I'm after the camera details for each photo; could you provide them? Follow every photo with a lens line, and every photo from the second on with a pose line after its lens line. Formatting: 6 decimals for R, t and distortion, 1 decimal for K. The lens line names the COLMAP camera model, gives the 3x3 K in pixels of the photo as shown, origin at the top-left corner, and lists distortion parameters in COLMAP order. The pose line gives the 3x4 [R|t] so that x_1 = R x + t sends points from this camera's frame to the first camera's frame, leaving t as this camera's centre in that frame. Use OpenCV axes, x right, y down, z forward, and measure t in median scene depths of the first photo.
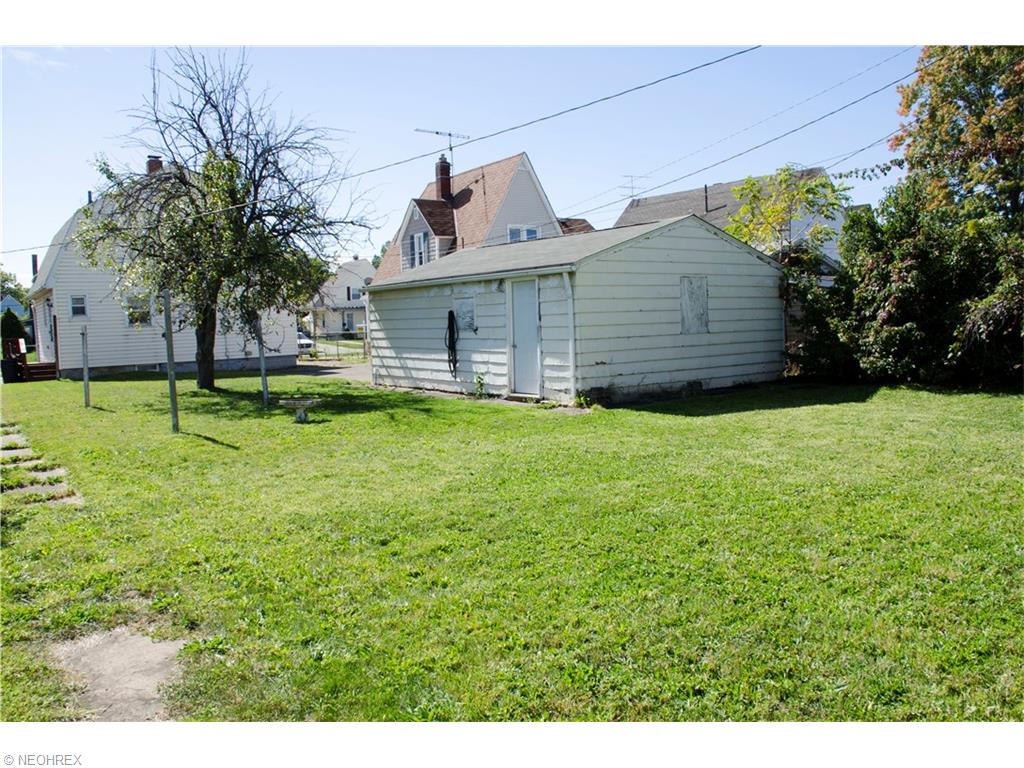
lens RADIAL K [[815.9, 0, 512.0], [0, 815.9, 384.0], [0, 0, 1]] dist [0.000018, 0.002240]
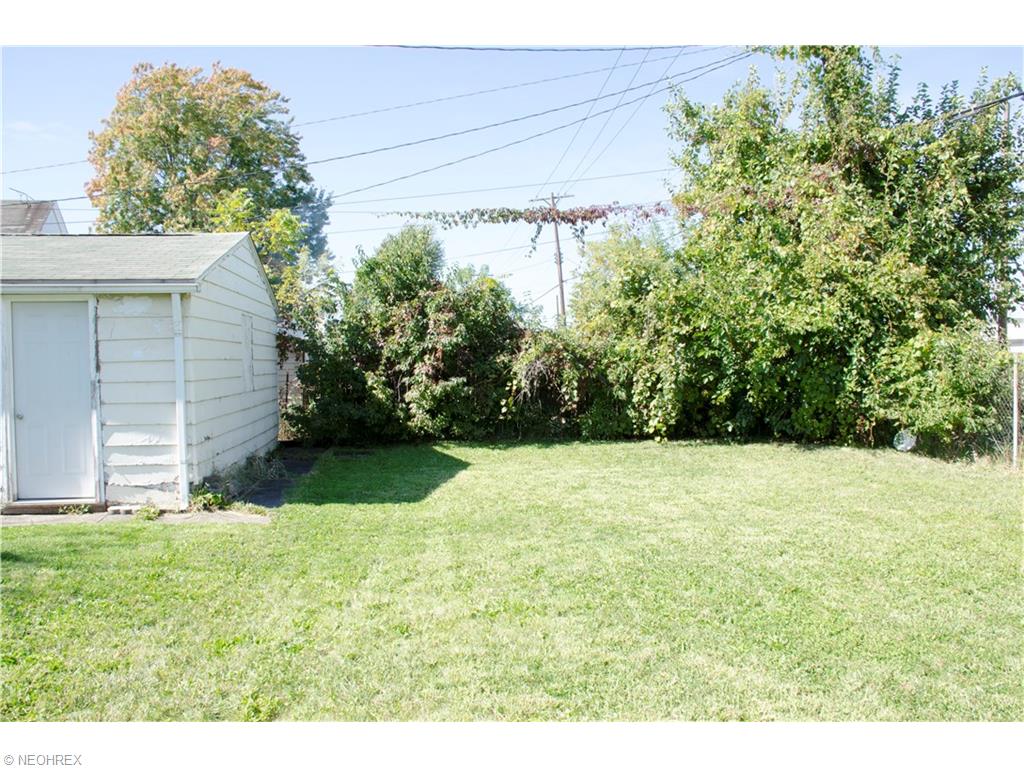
lens RADIAL K [[815.9, 0, 512.0], [0, 815.9, 384.0], [0, 0, 1]] dist [0.000018, 0.002240]
pose [[0.526200, -0.001725, 0.850359, -0.305799], [0.062421, 0.997379, -0.036602, -0.028237], [-0.848067, 0.072340, 0.524928, 0.437958]]
